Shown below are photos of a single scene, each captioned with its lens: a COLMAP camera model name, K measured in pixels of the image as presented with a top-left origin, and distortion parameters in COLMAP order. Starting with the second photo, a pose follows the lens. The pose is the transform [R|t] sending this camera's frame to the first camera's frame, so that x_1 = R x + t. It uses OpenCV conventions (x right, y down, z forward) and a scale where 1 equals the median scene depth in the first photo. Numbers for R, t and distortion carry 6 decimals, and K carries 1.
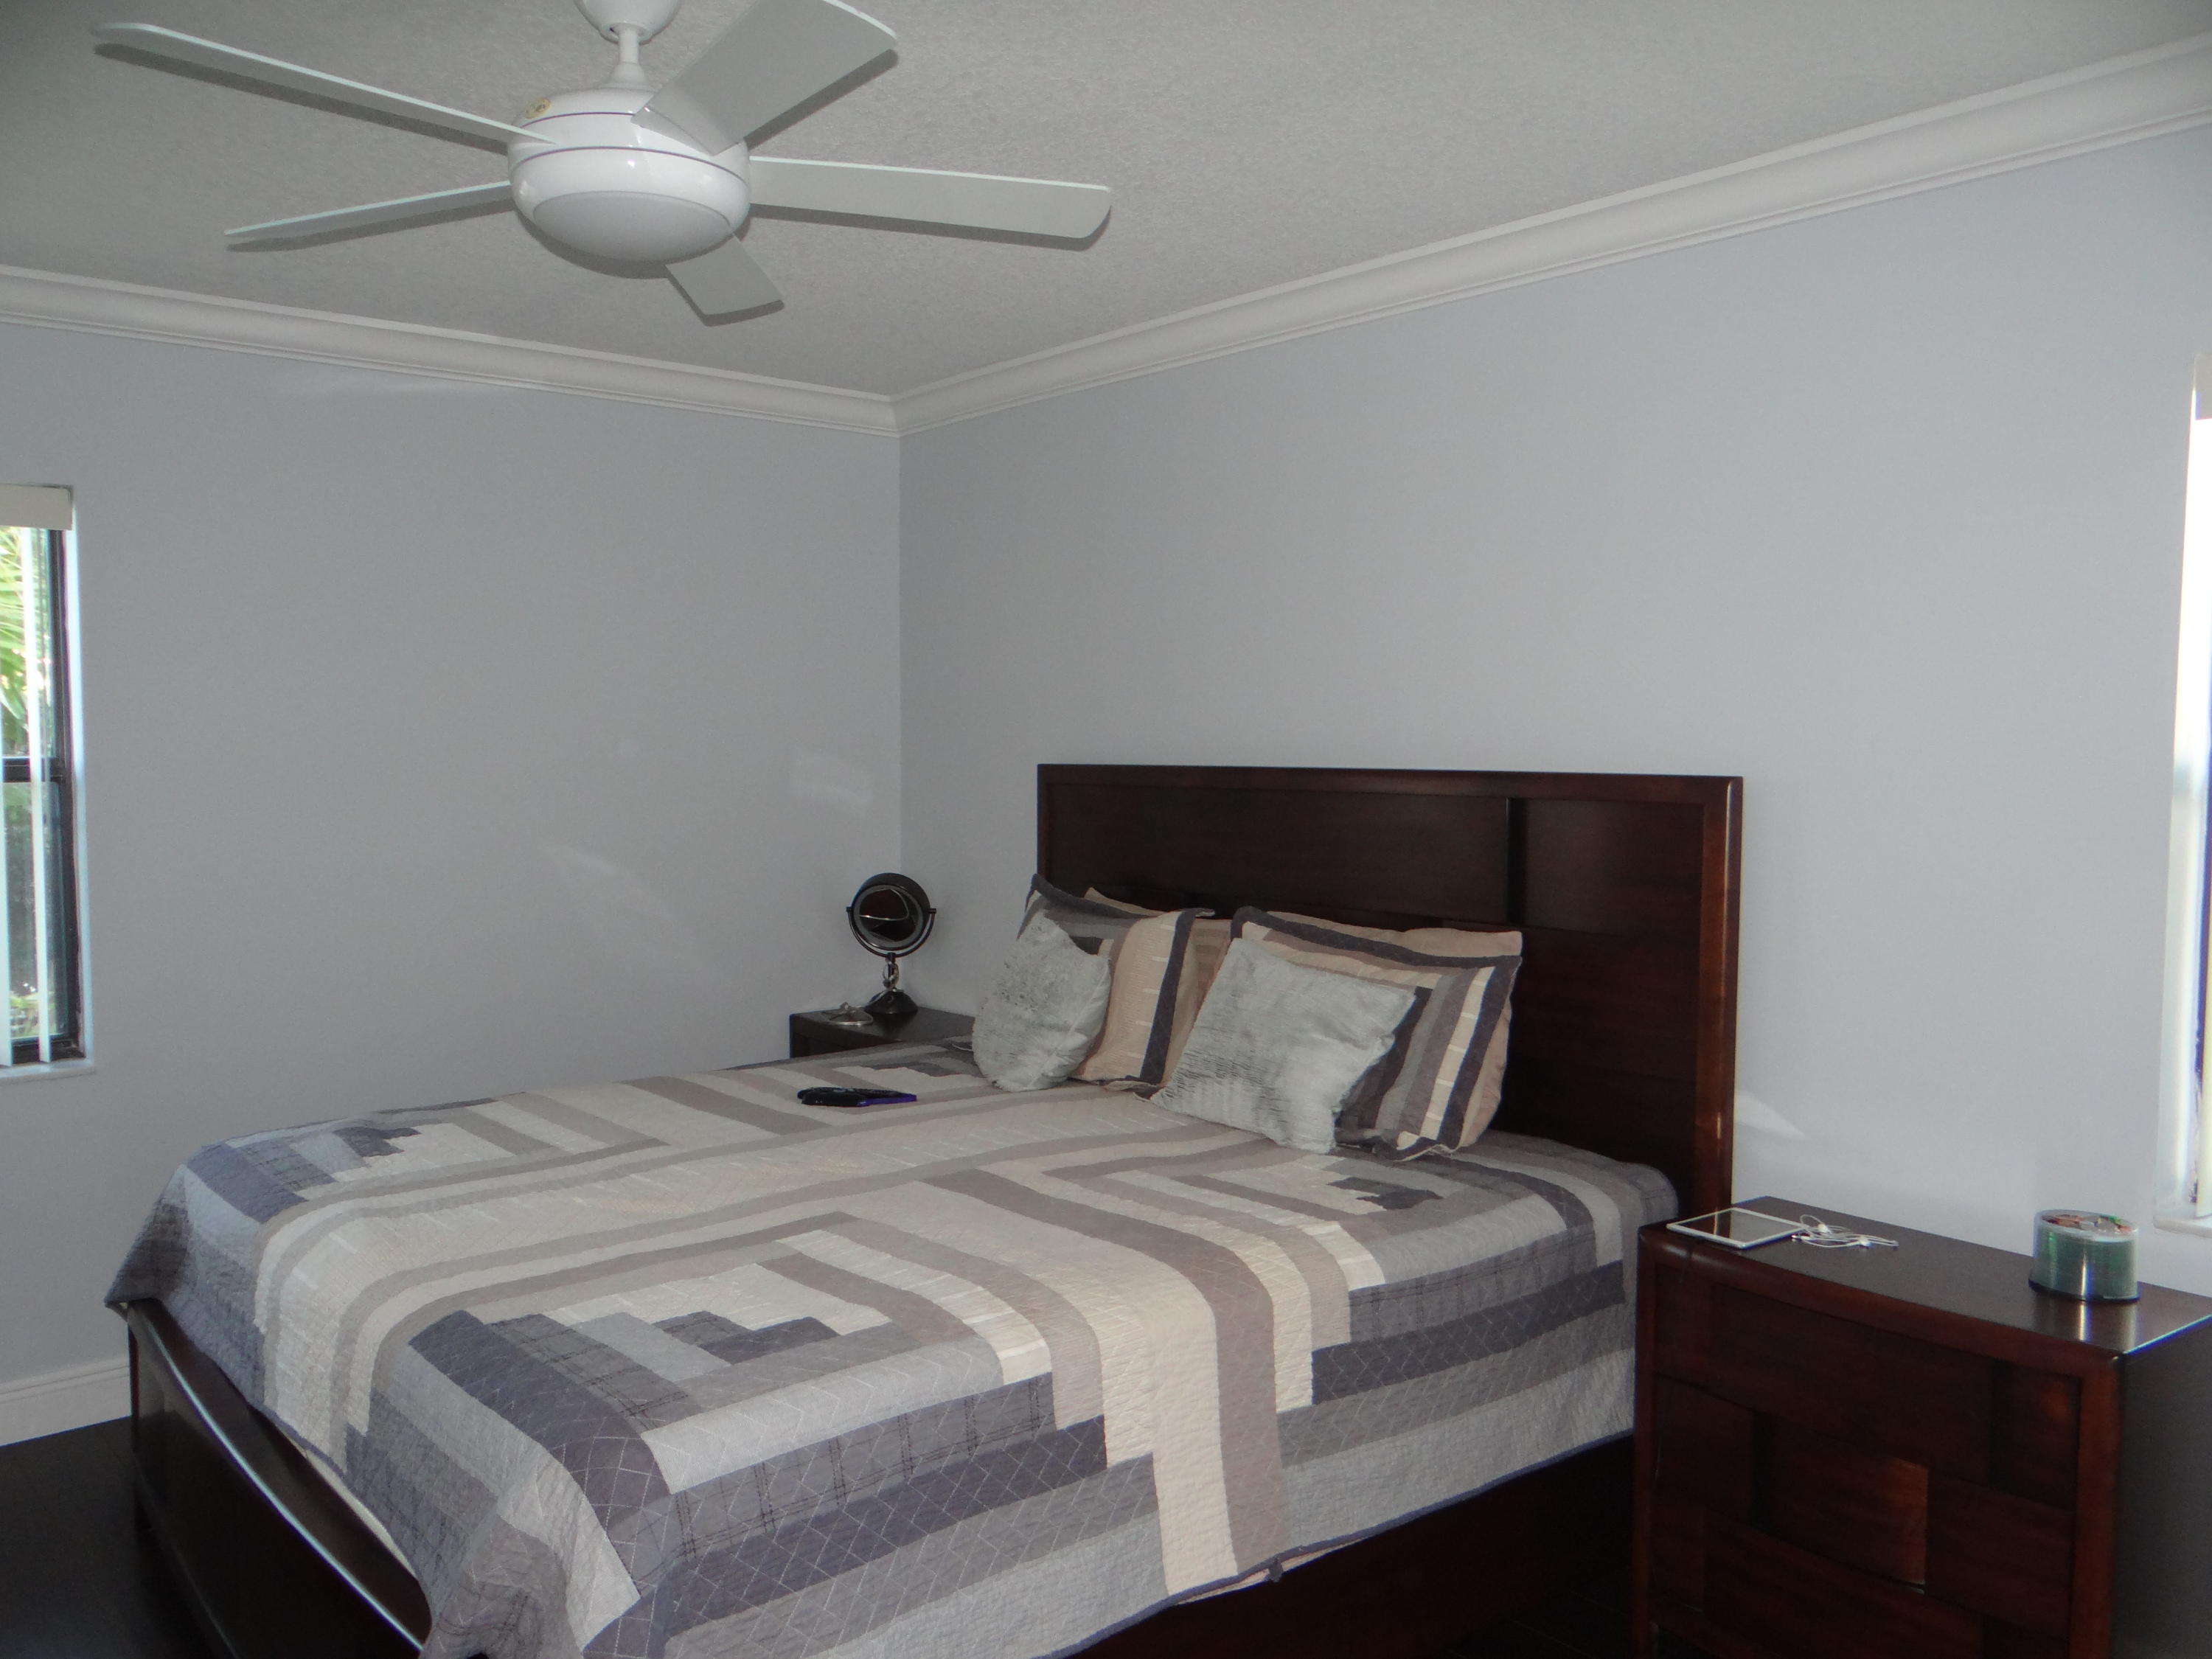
lens RADIAL K [[1770.1, 0, 1095.0], [0, 1770.1, 787.1], [0, 0, 1]] dist [0.015947, 0.005910]
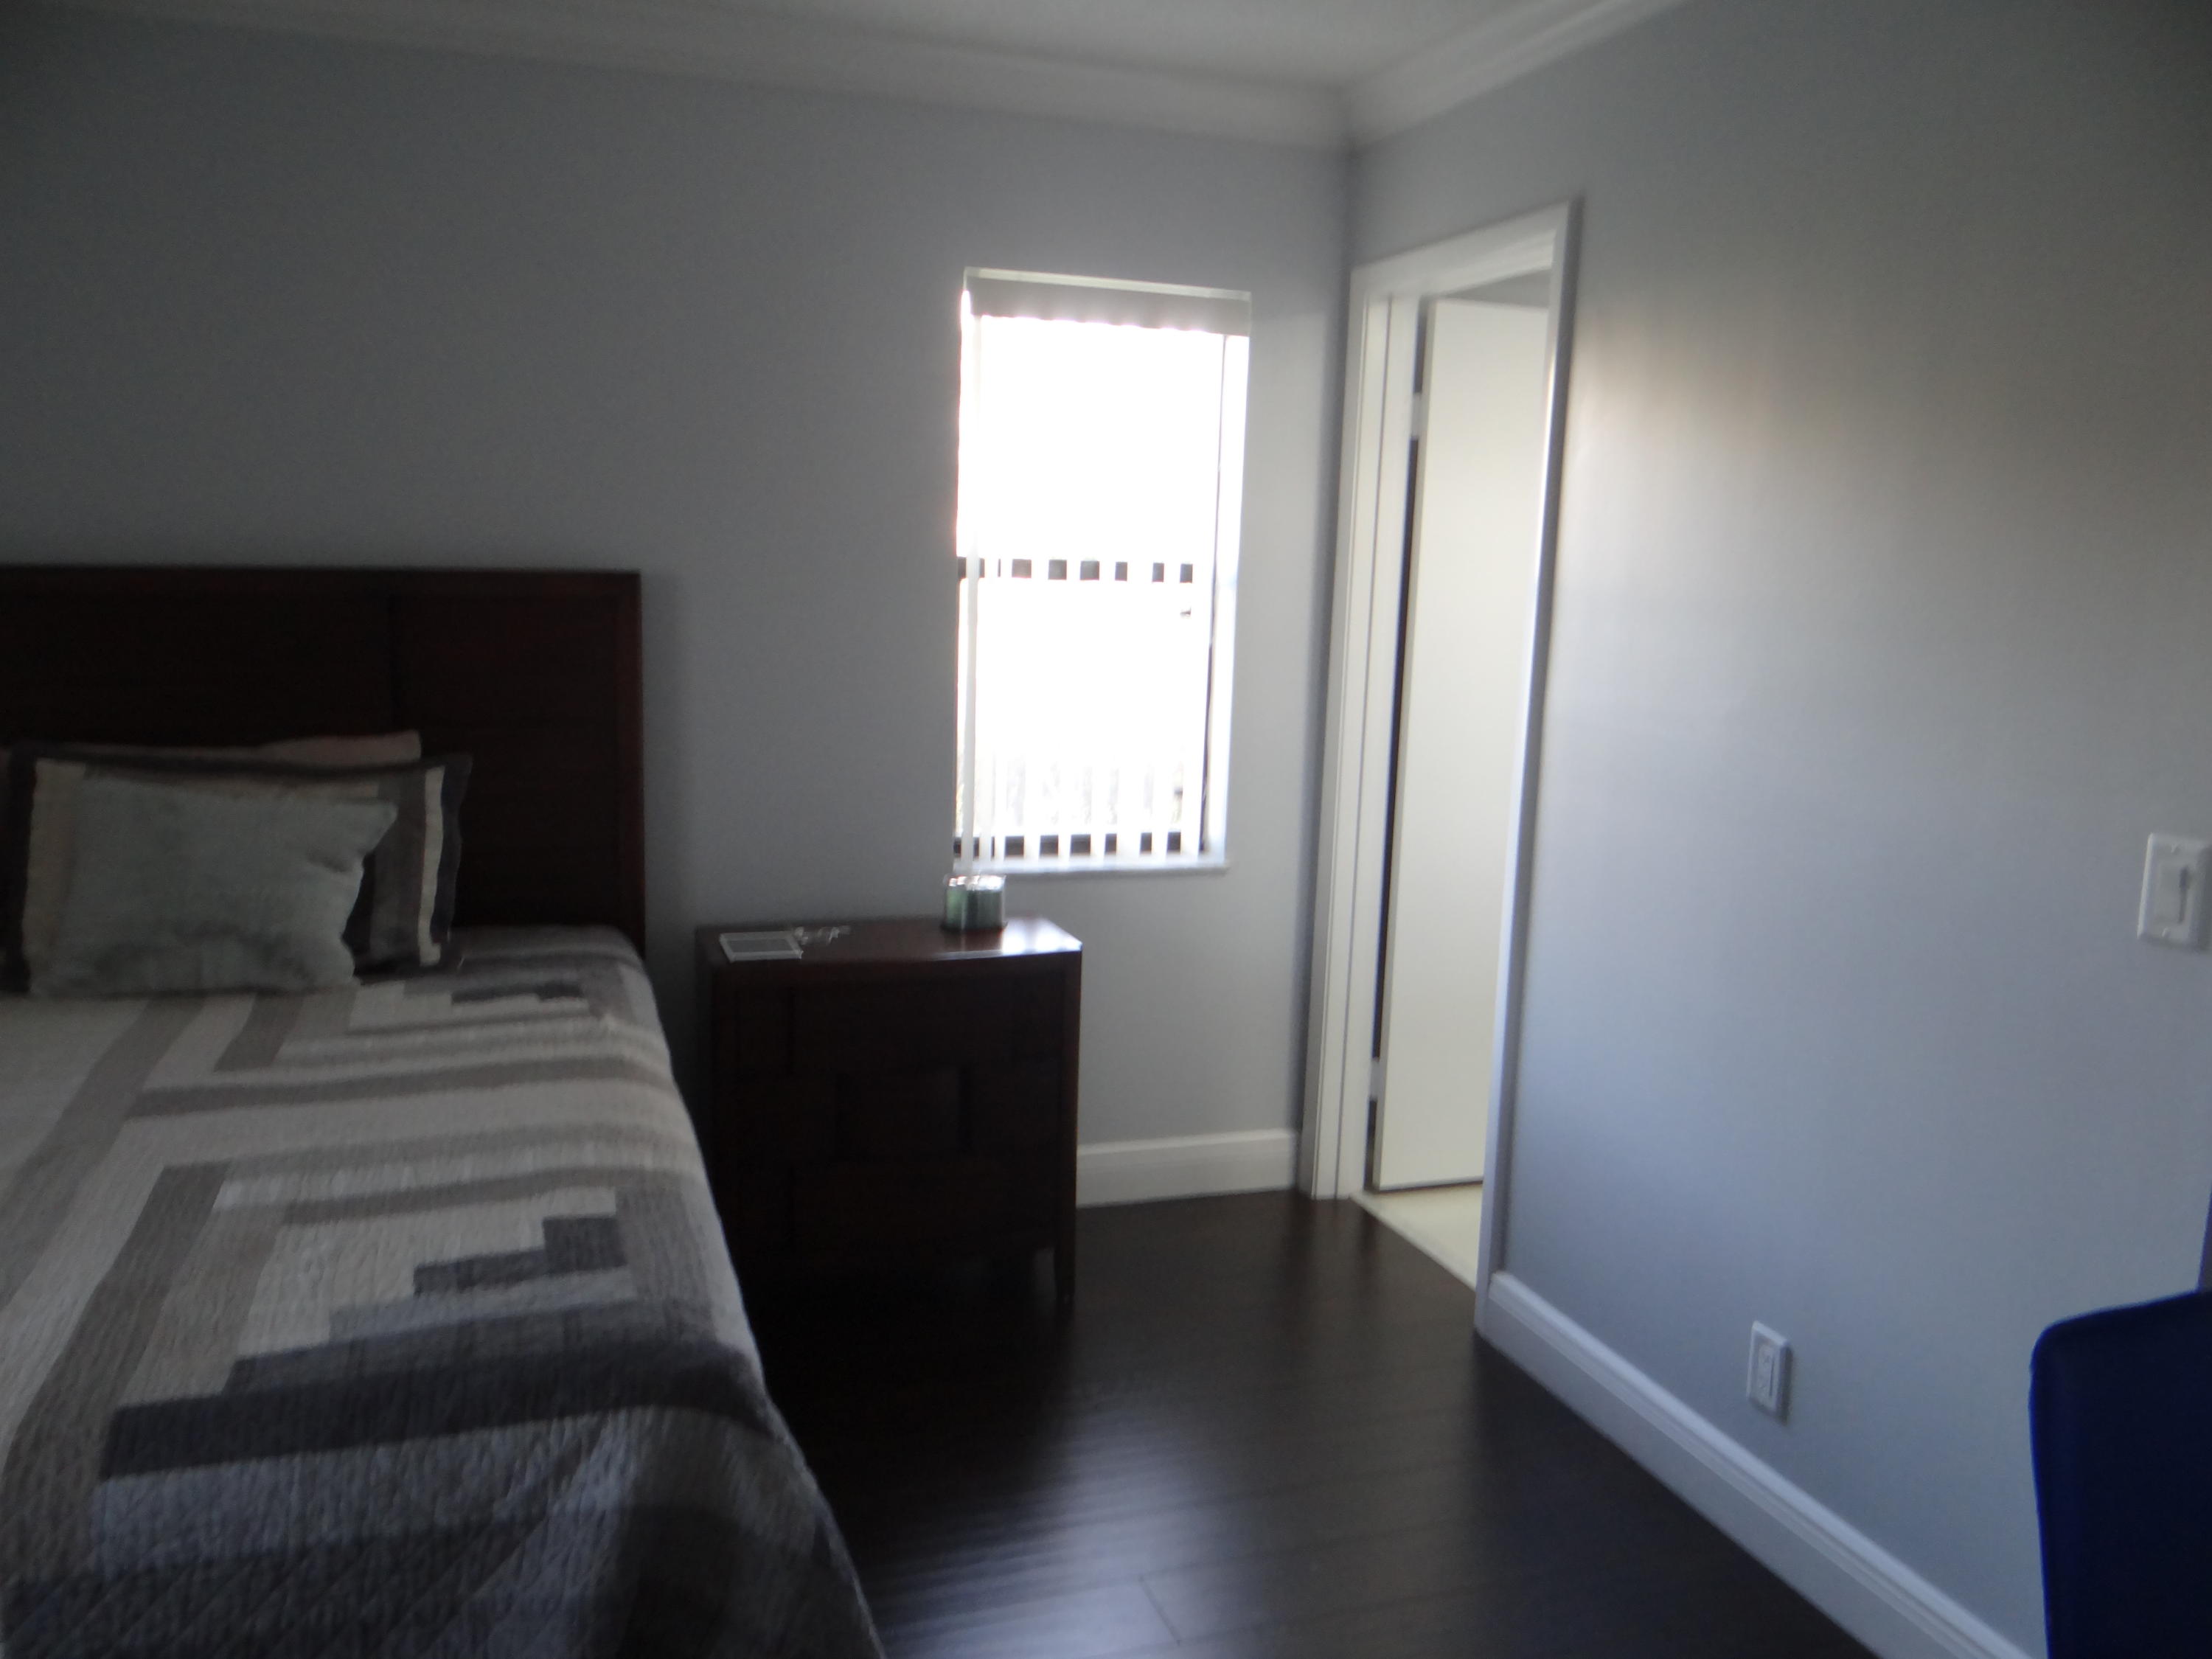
lens RADIAL K [[1830.7, 0, 1105.5], [0, 1830.7, 800.9], [0, 0, 1]] dist [0.036719, -0.003285]
pose [[0.353113, -0.123801, 0.927354, -0.823257], [0.006810, 0.991520, 0.129774, -0.013161], [-0.935556, -0.039509, 0.350961, 0.426515]]
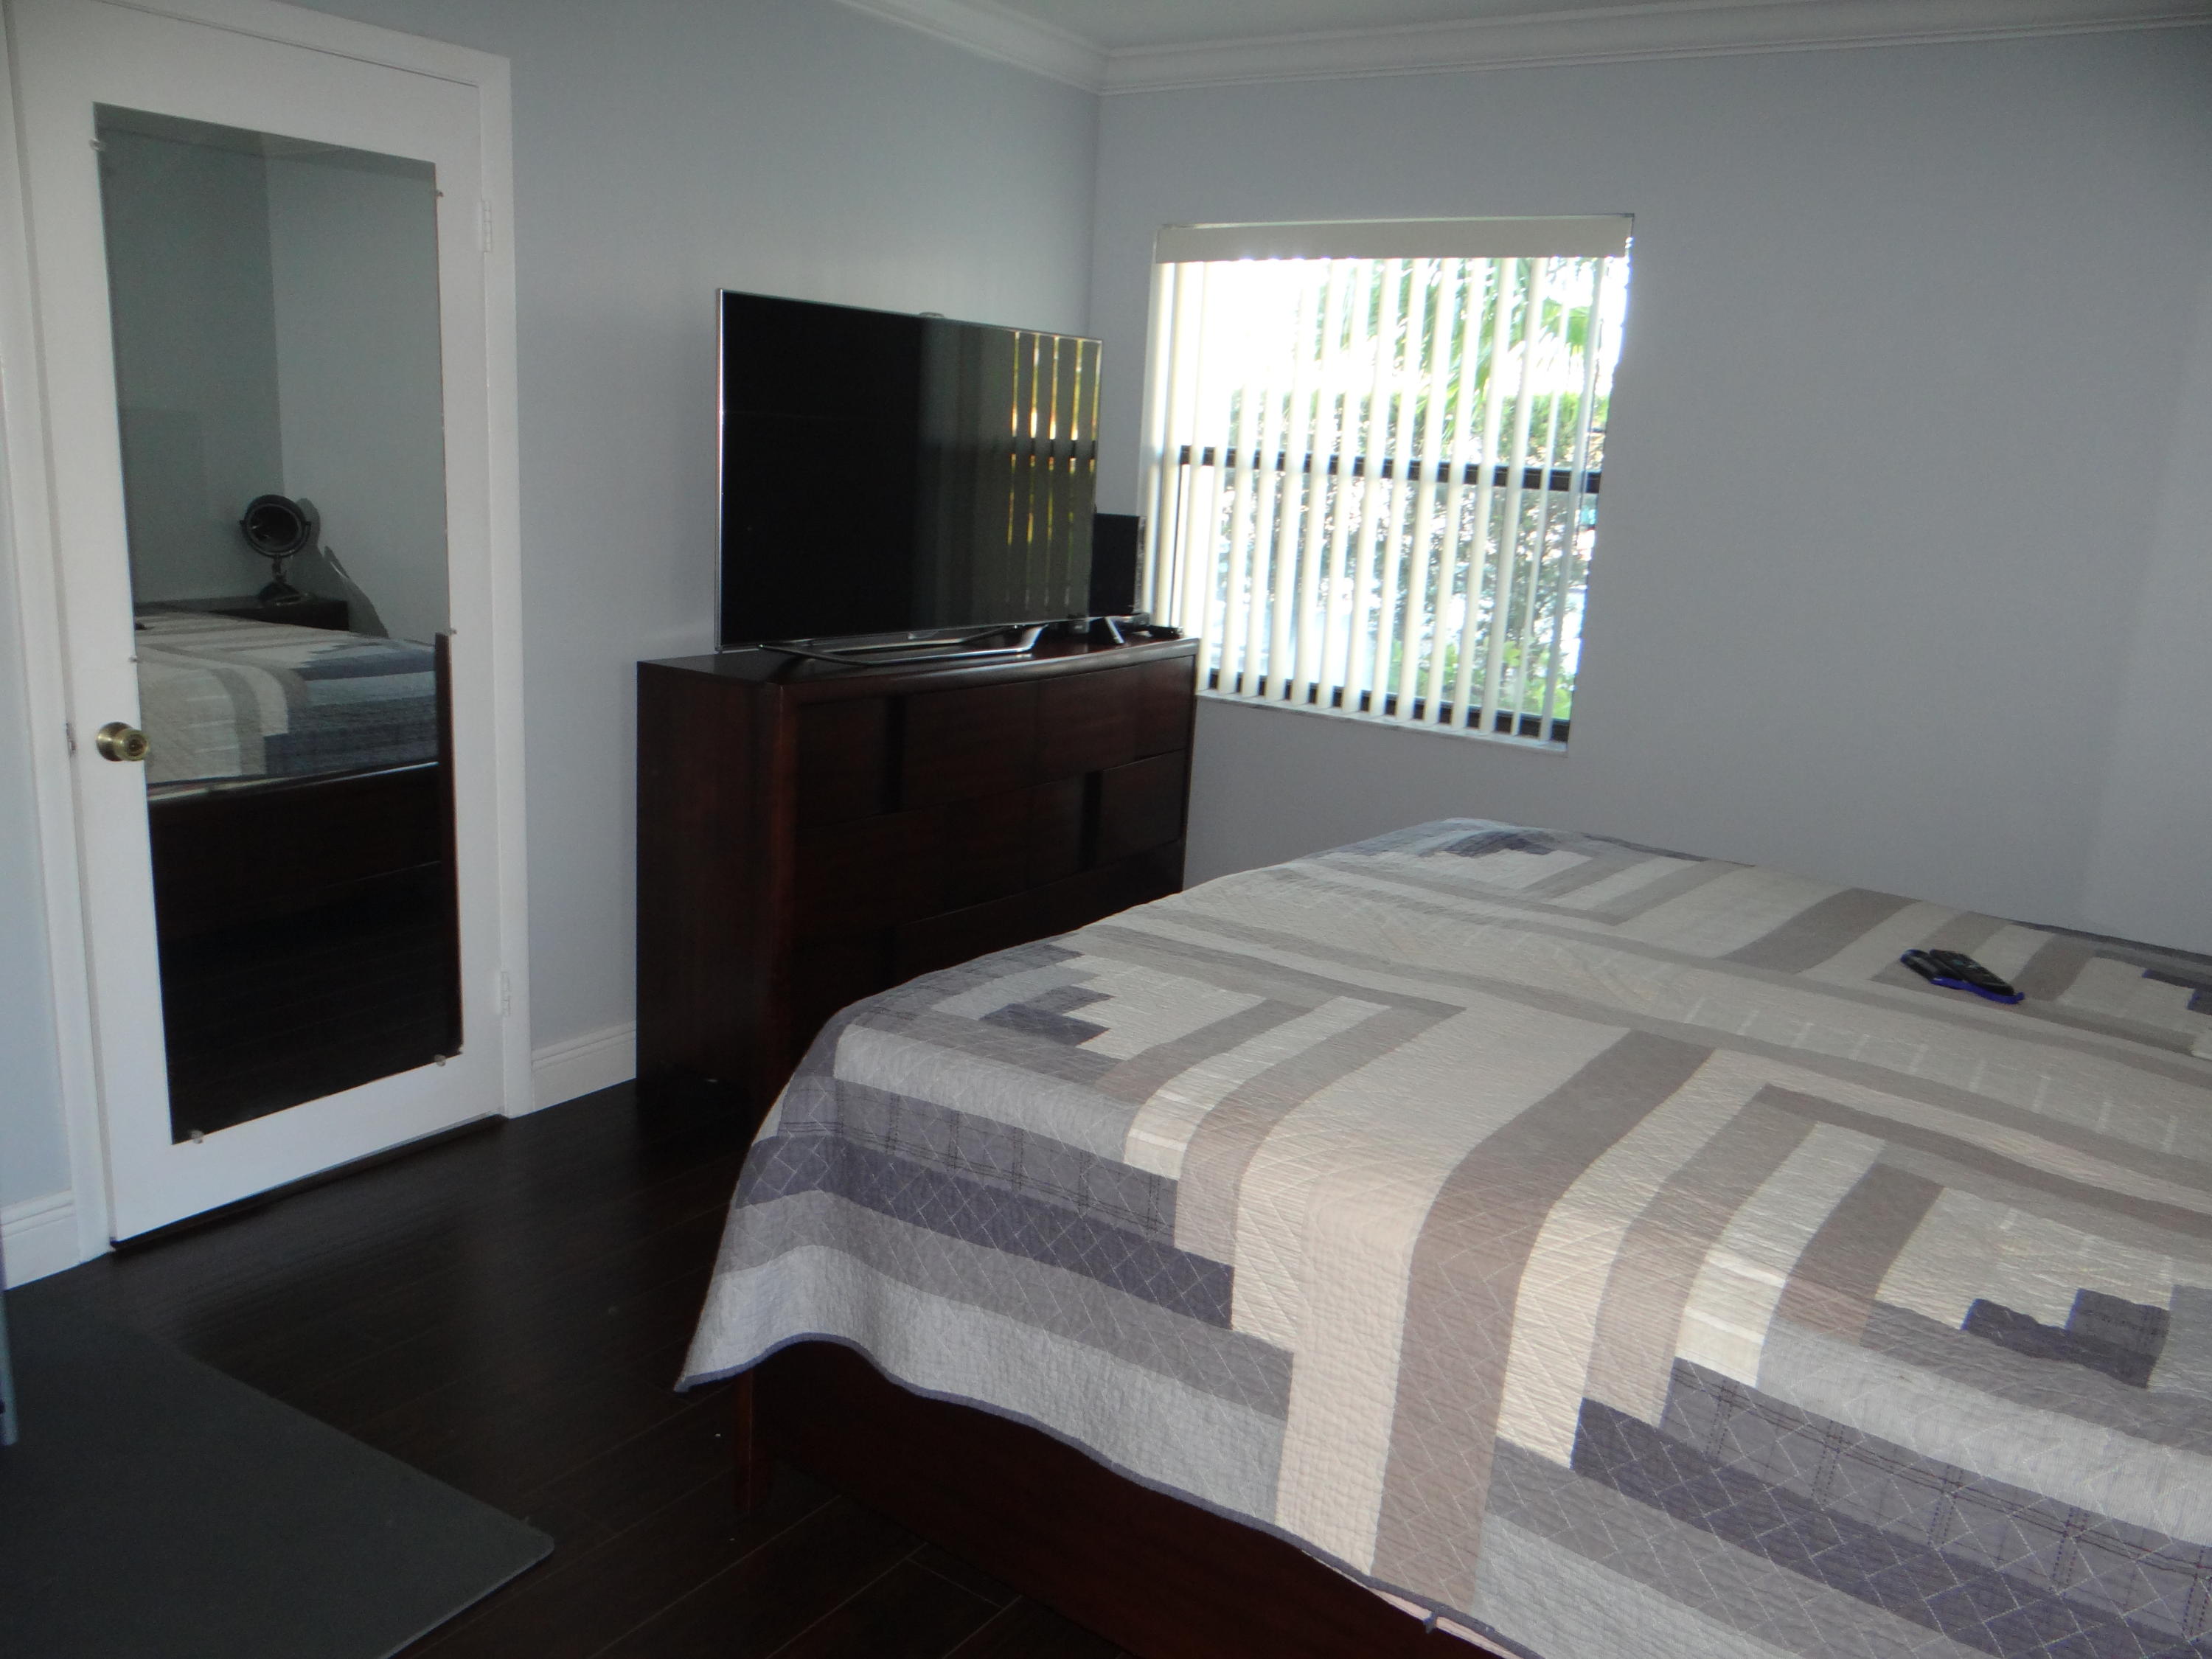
lens RADIAL K [[1830.7, 0, 1105.5], [0, 1830.7, 800.9], [0, 0, 1]] dist [0.036719, -0.003285]
pose [[0.271622, 0.214930, -0.938097, 0.730900], [-0.085166, 0.976288, 0.199020, -0.025419], [0.958628, 0.025835, 0.283486, 0.676283]]
